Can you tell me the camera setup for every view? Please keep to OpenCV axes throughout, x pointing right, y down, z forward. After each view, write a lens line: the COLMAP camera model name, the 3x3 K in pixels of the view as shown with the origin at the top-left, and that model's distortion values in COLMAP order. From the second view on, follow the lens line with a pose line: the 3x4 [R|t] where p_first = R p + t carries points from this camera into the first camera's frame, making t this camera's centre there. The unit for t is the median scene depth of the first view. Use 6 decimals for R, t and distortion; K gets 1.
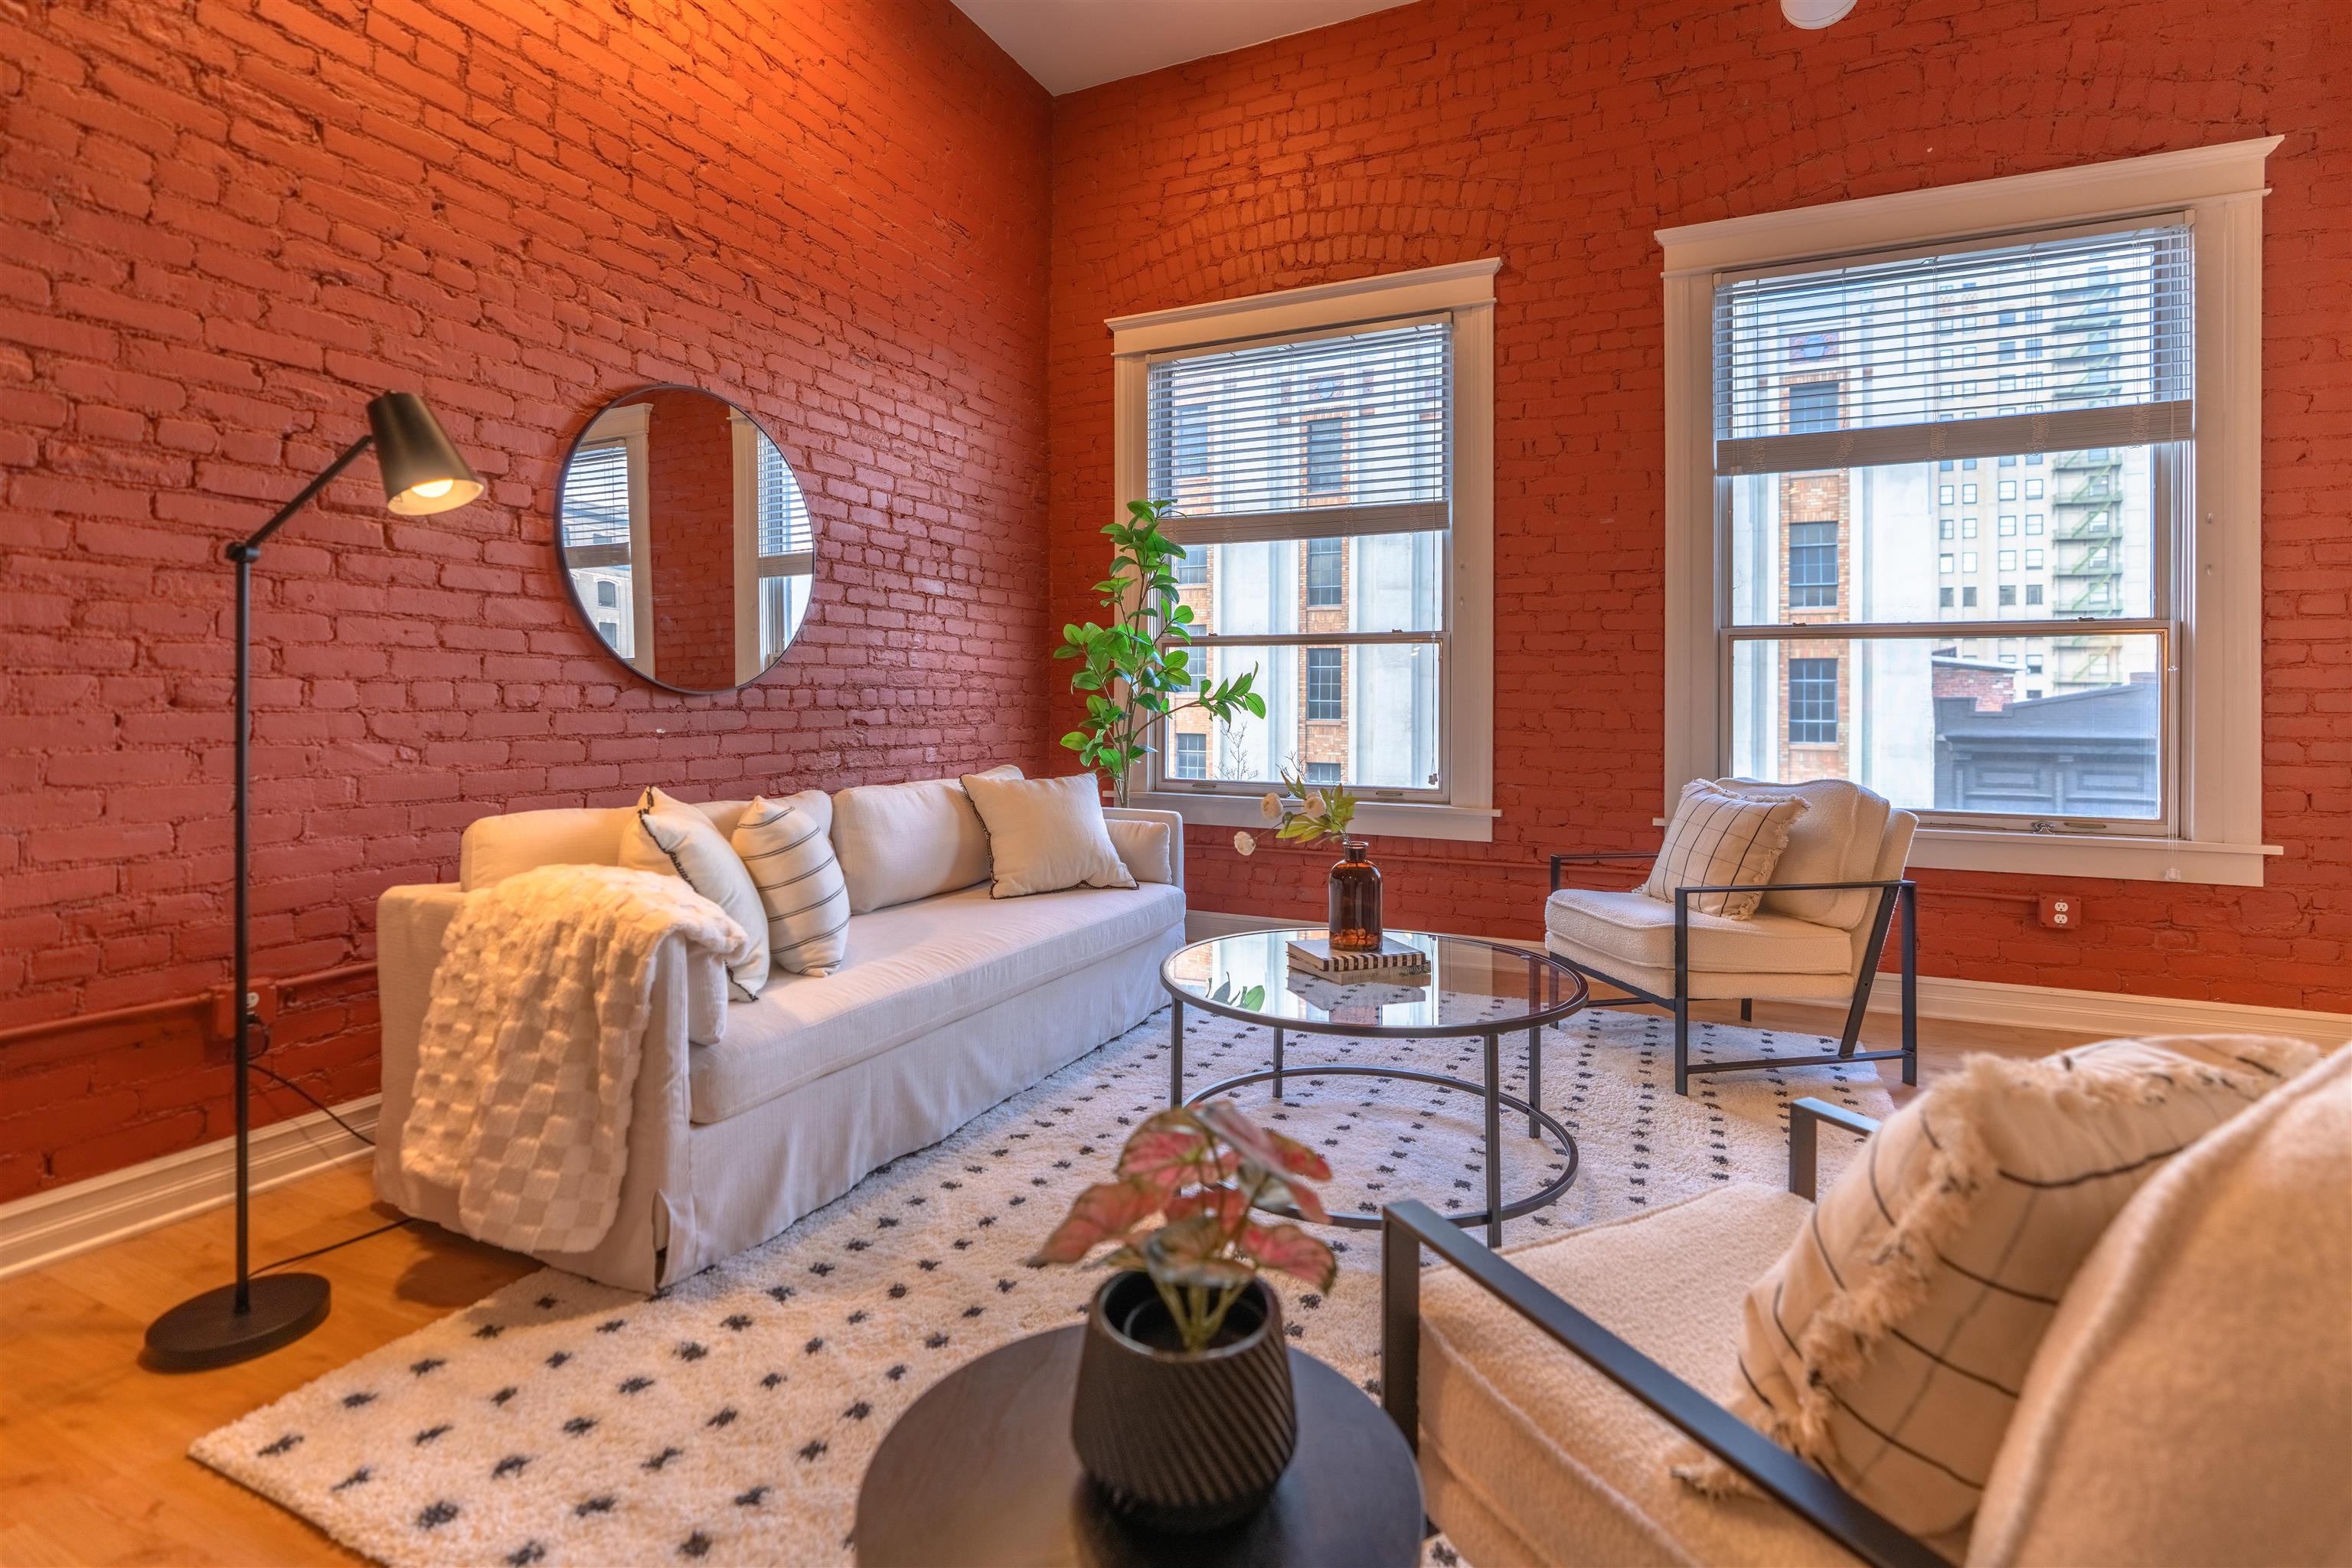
lens RADIAL K [[1068.0, 0, 1259.2], [0, 1068.0, 728.8], [0, 0, 1]] dist [-0.005845, 0.002059]
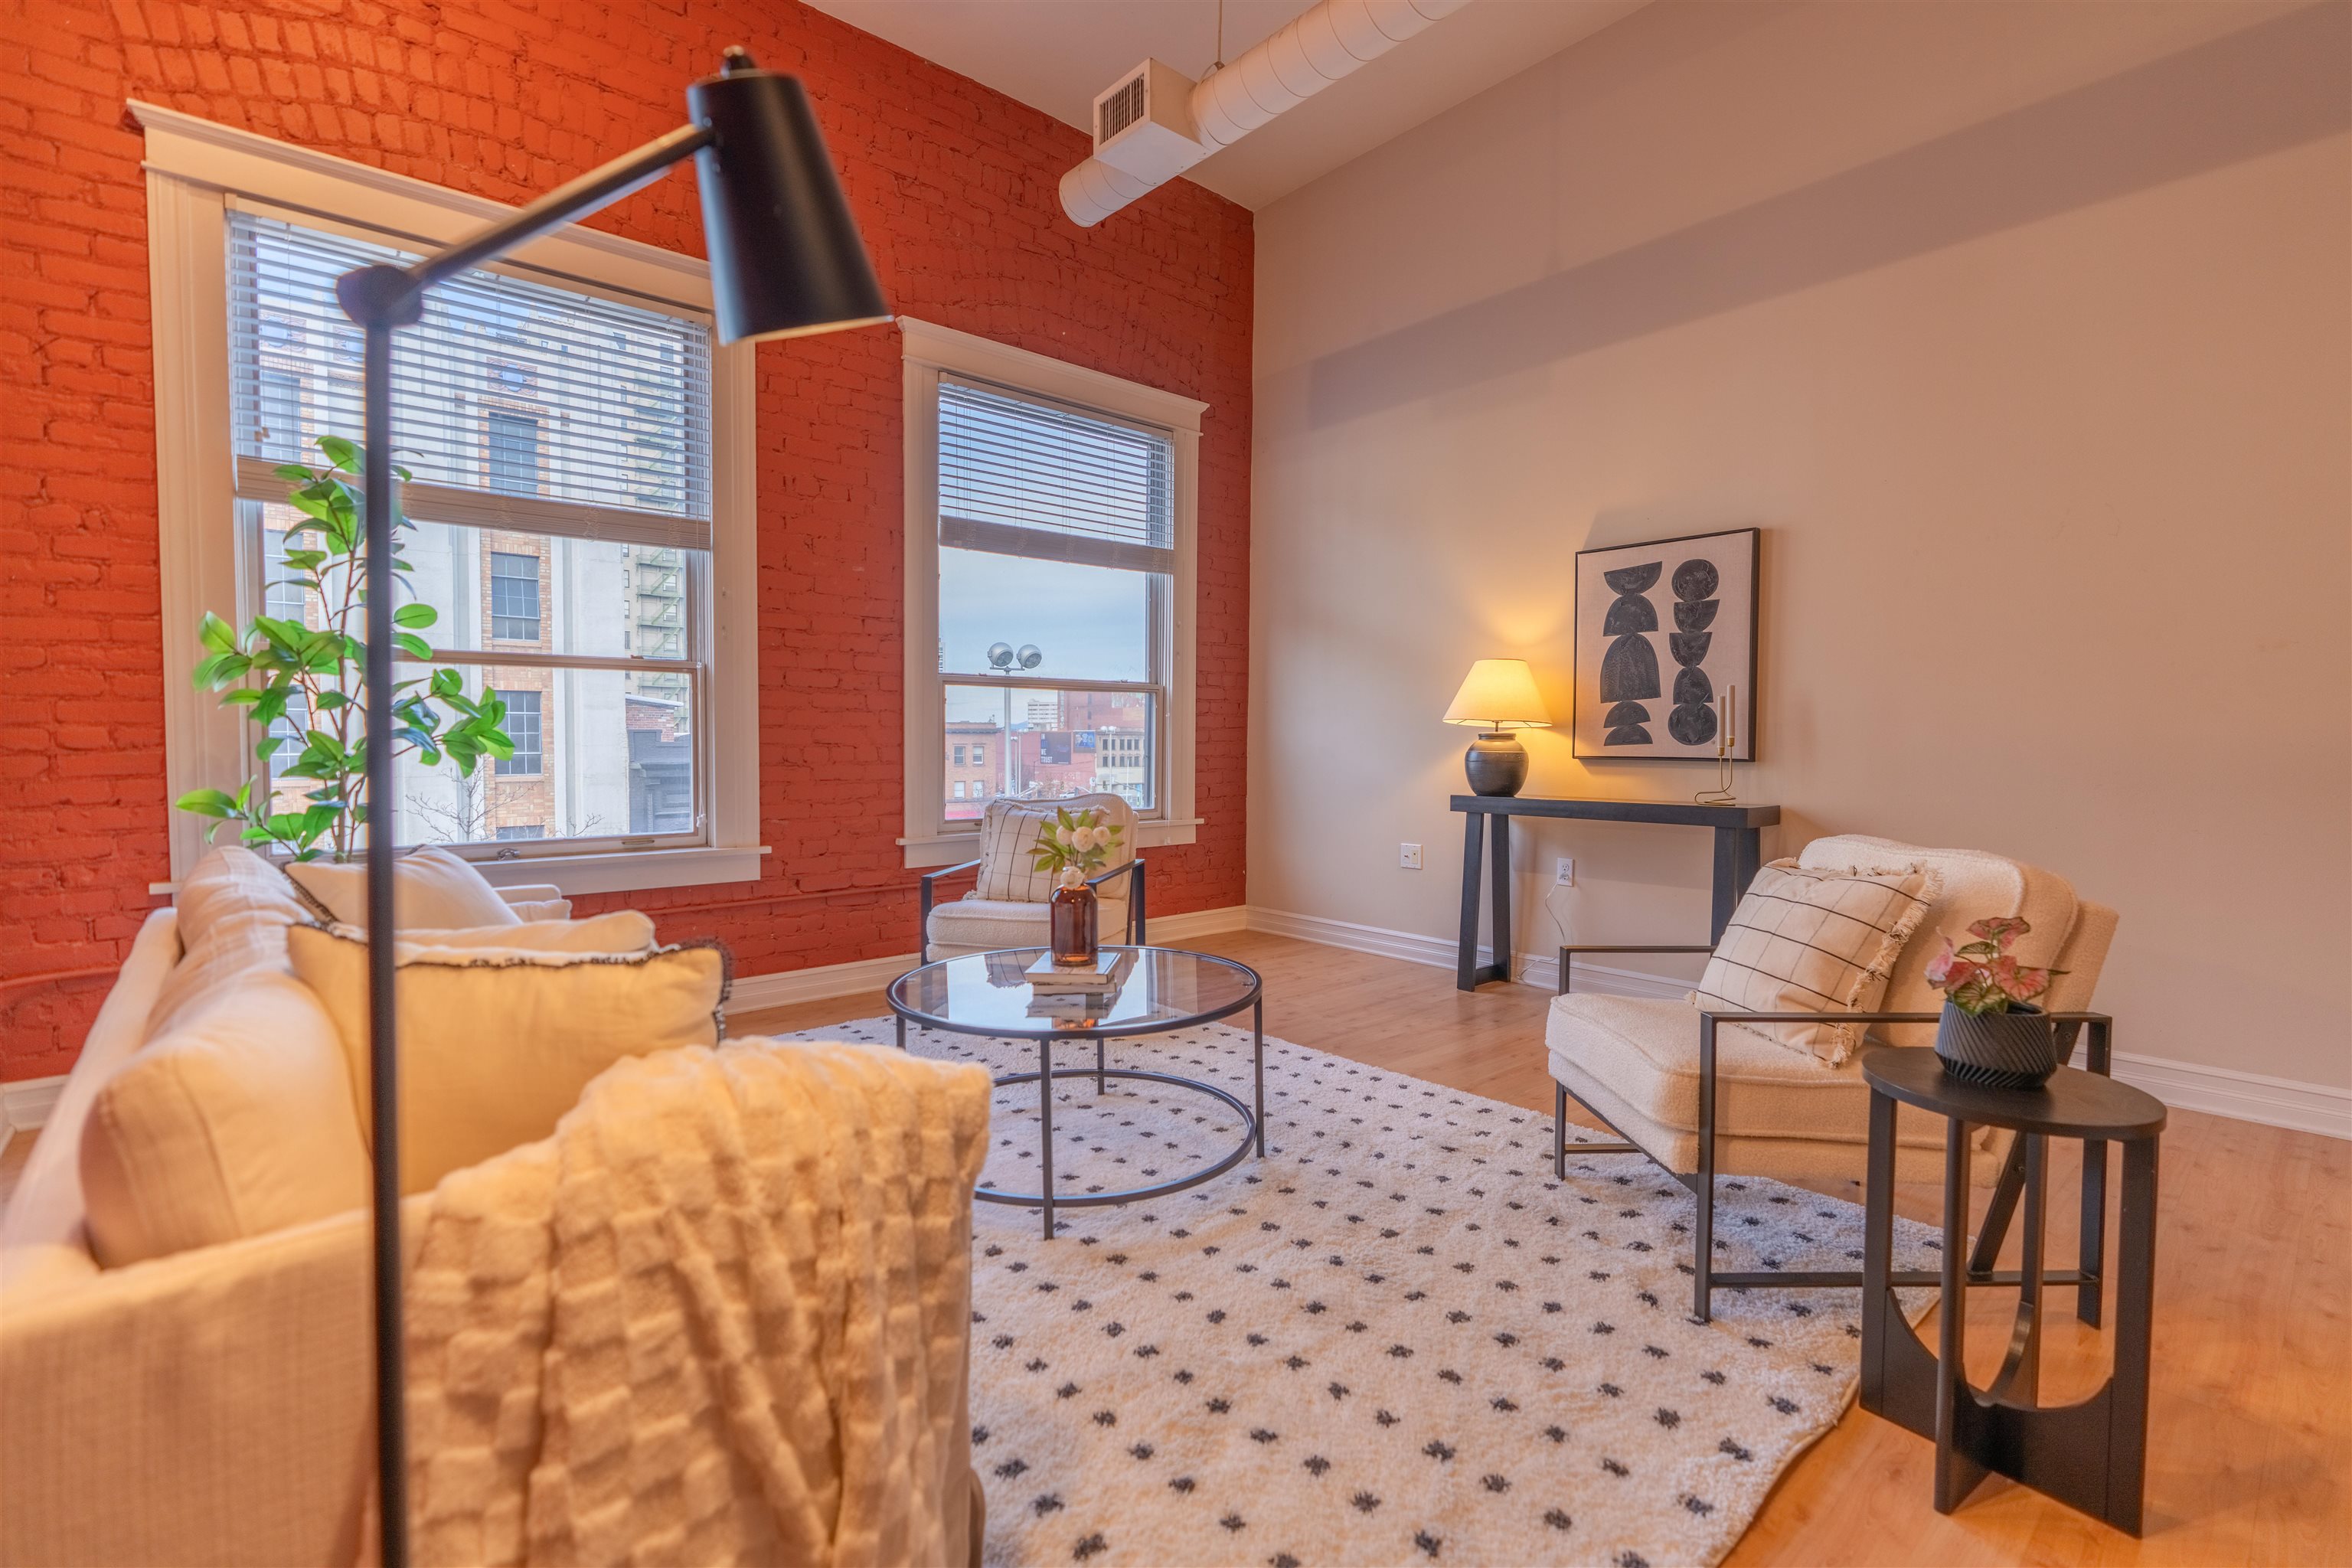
lens RADIAL K [[1011.9, 0, 1152.5], [0, 1011.9, 805.2], [0, 0, 1]] dist [-0.005494, 0.000141]
pose [[0.464908, -0.063235, 0.883098, -0.531828], [0.022935, 0.997972, 0.059386, -0.012018], [-0.885062, -0.007355, 0.465415, 0.303876]]
